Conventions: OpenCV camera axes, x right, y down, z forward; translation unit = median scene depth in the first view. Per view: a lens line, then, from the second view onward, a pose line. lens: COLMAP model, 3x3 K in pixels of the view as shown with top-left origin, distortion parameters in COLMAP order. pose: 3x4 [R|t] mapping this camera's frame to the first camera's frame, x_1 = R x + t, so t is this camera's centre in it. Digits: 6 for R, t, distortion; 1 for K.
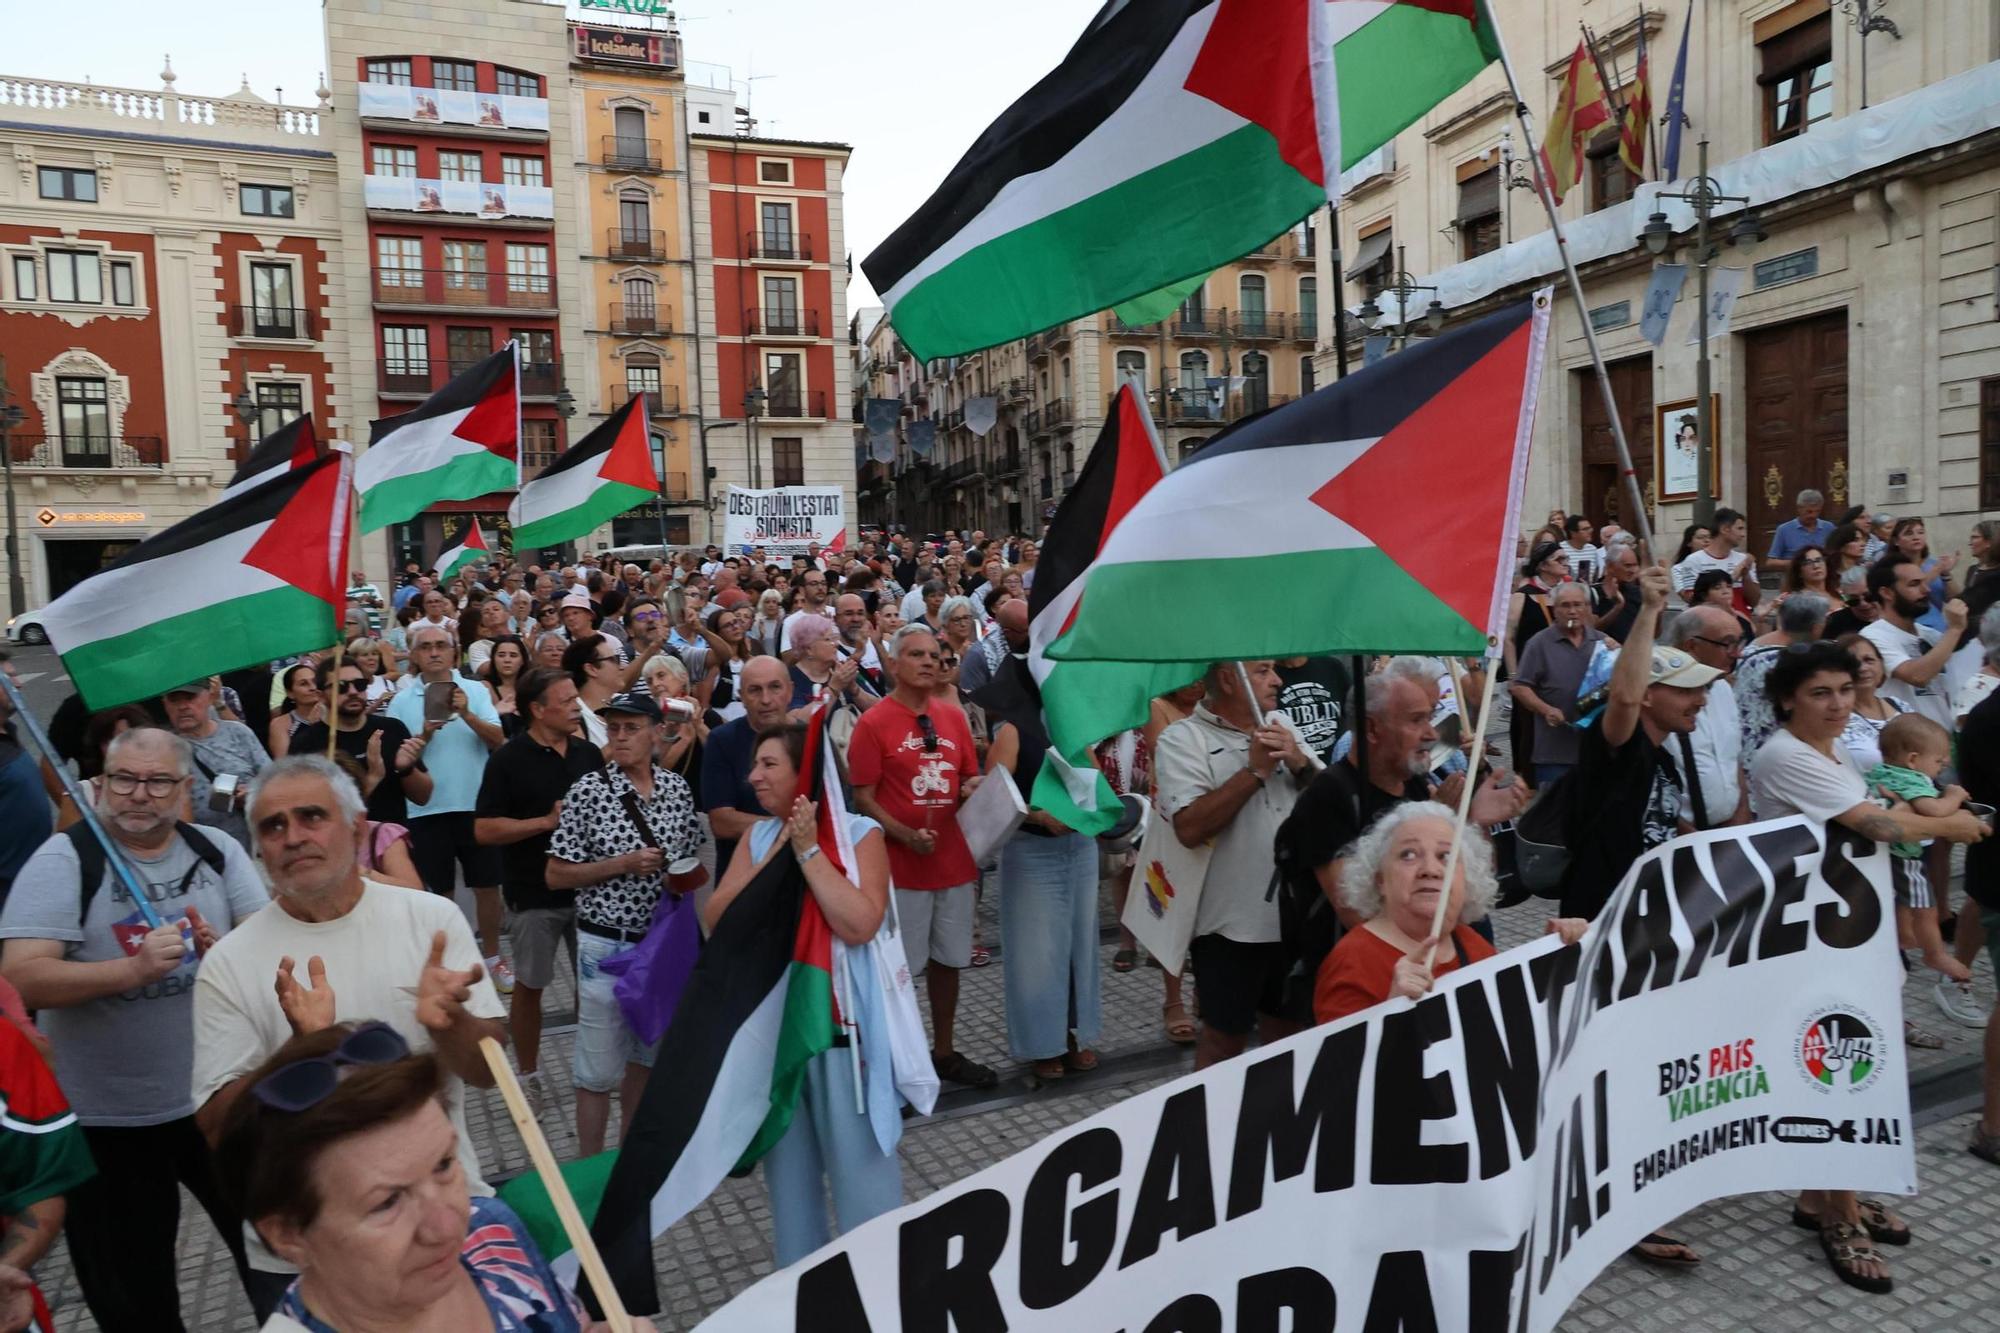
lens RADIAL K [[1386.7, 0, 1010.0], [0, 1386.7, 672.8], [0, 0, 1]] dist [-0.005026, 0.002954]
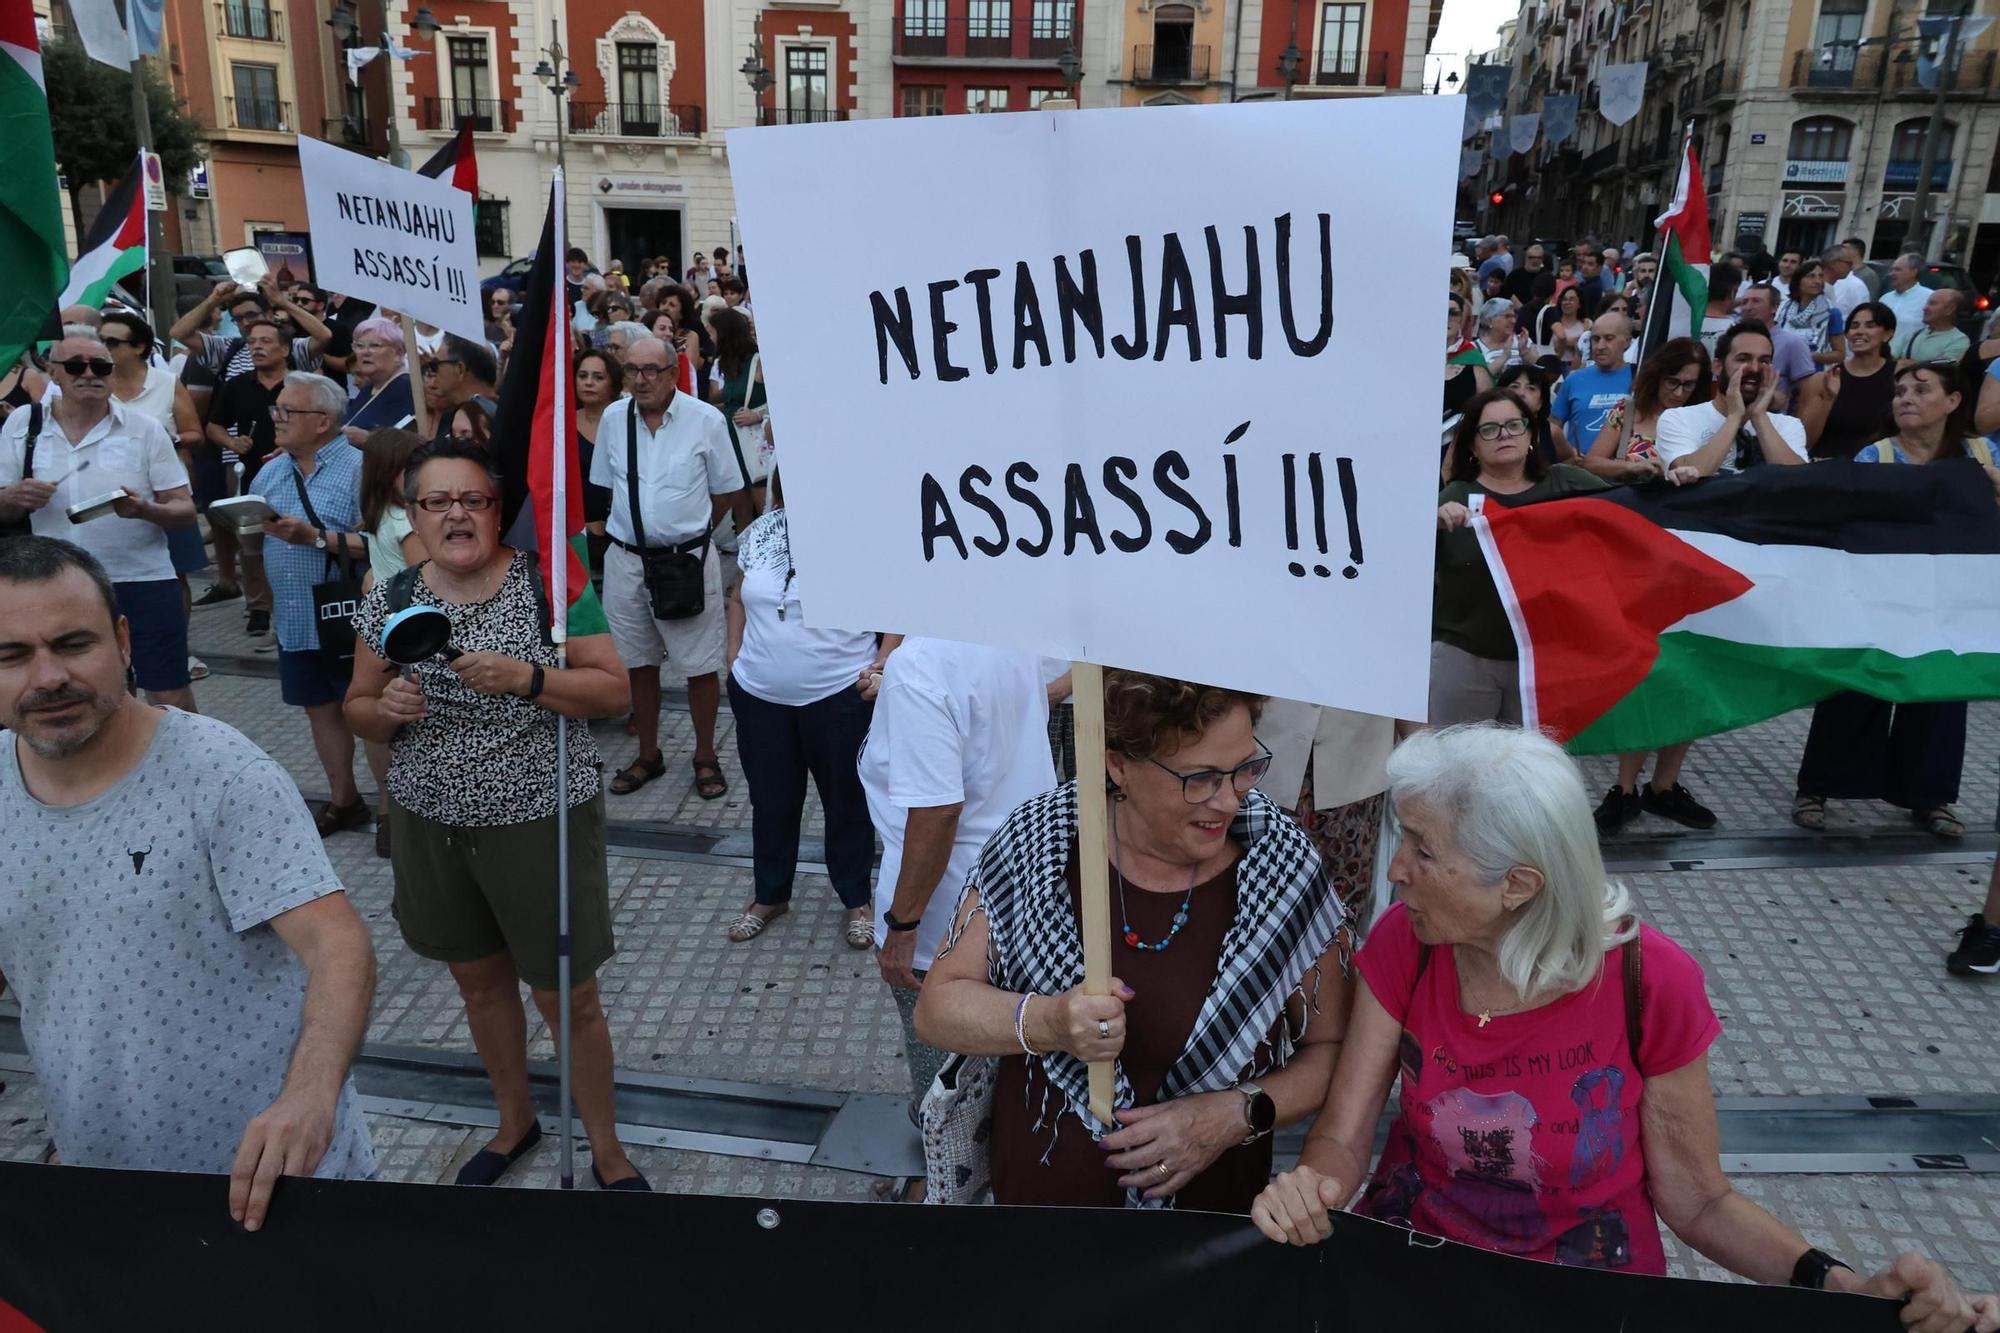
lens RADIAL K [[1386.7, 0, 989.9], [0, 1386.7, 675.5], [0, 0, 1]] dist [-0.005026, 0.002954]
pose [[0.883105, 0.183057, -0.431990, 0.084735], [-0.087170, 0.968729, 0.232303, -0.019480], [0.461006, -0.167492, 0.871447, 0.139509]]
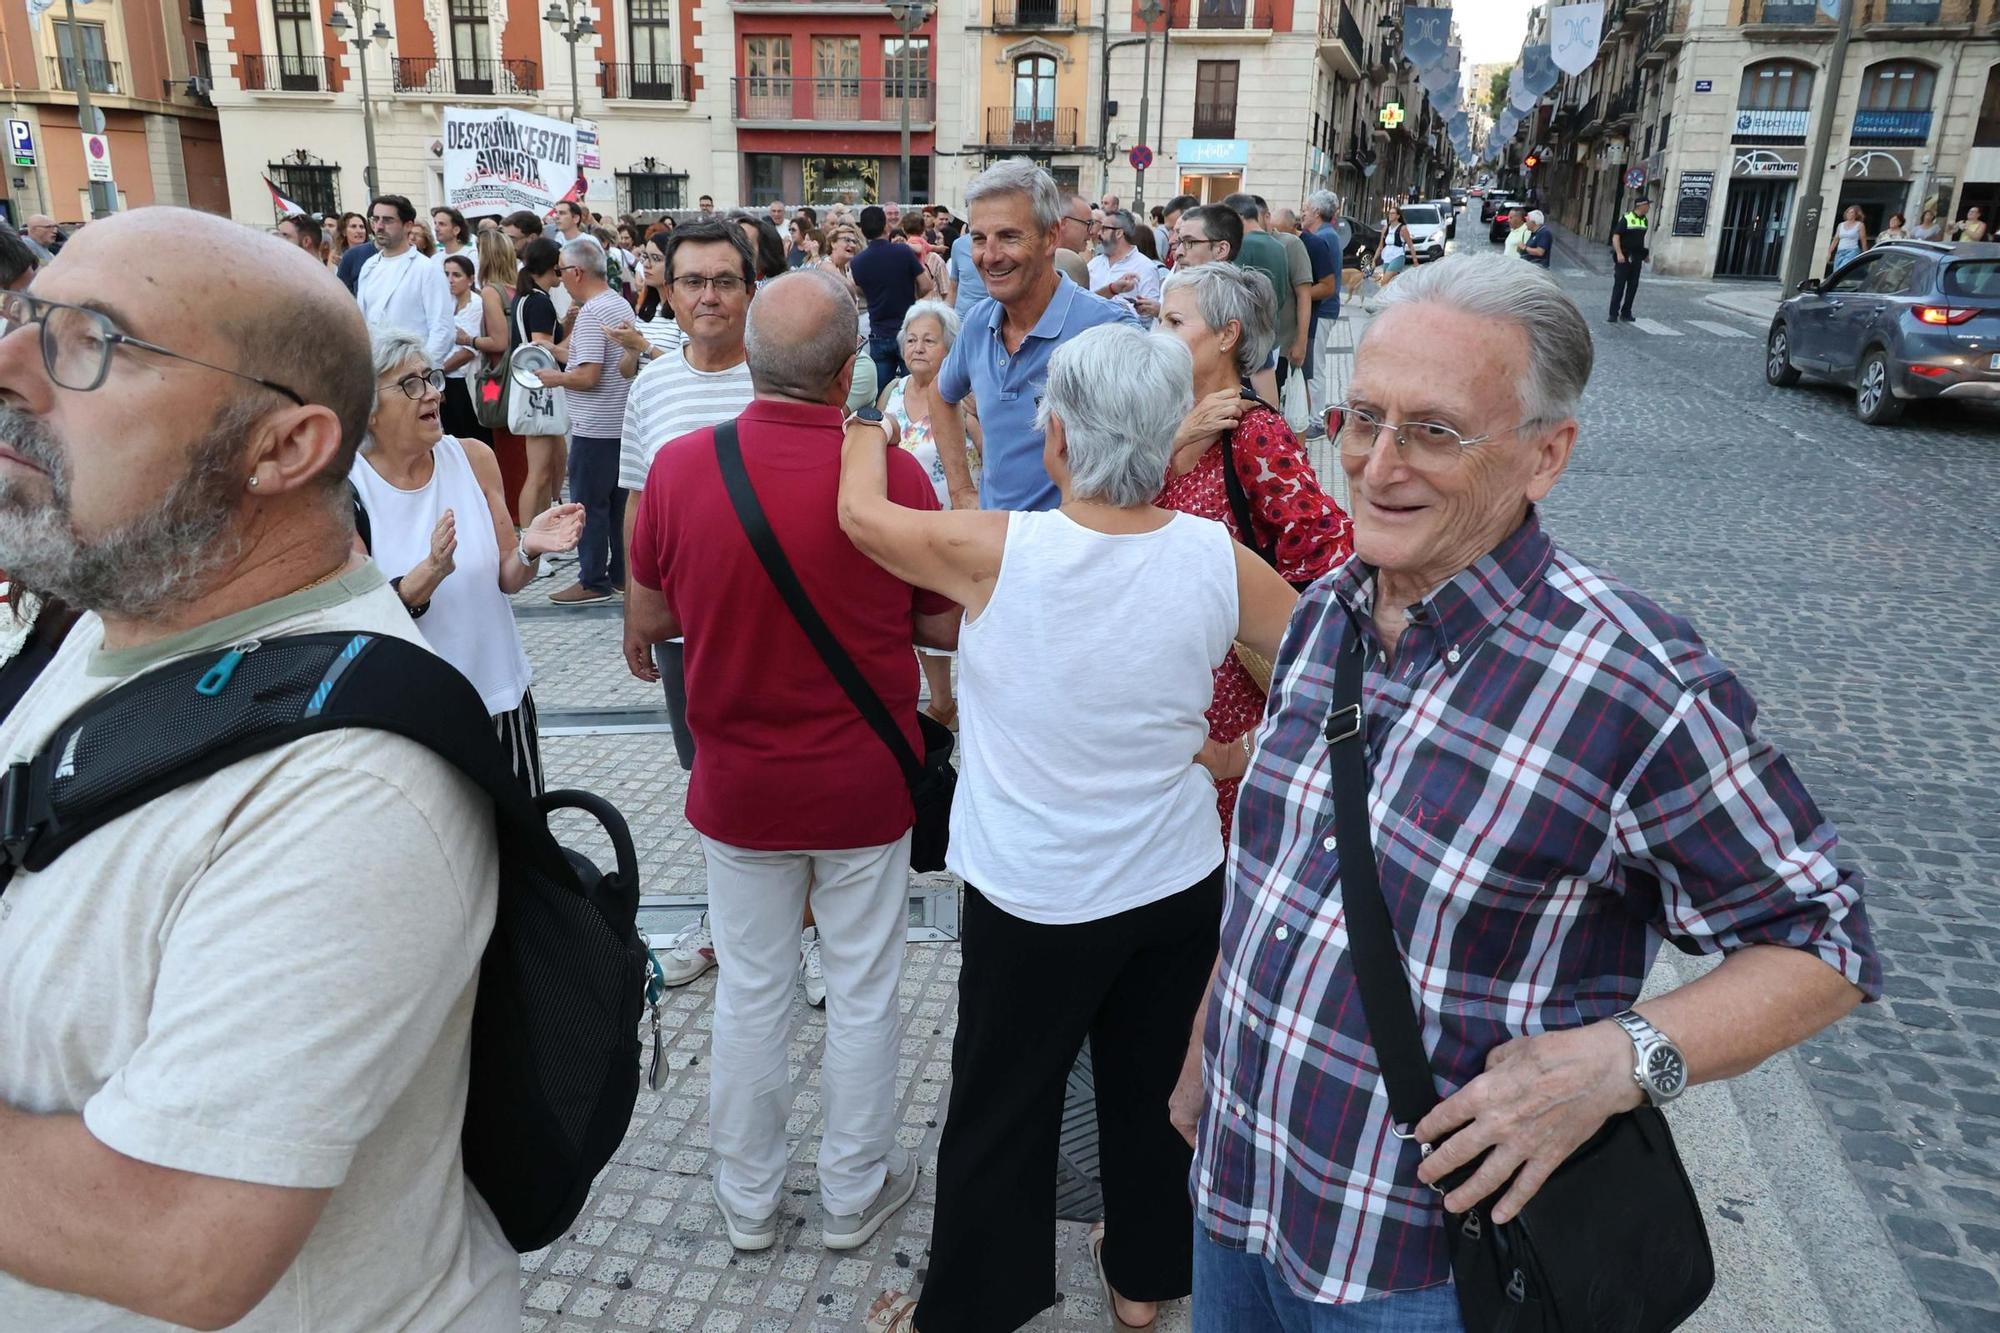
lens RADIAL K [[1386.7, 0, 994.9], [0, 1386.7, 671.5], [0, 0, 1]] dist [-0.005026, 0.002954]
pose [[0.854064, 0.204013, -0.478490, 0.171679], [-0.088070, 0.963311, 0.253527, -0.036617], [0.512657, -0.174387, 0.840697, 0.294756]]
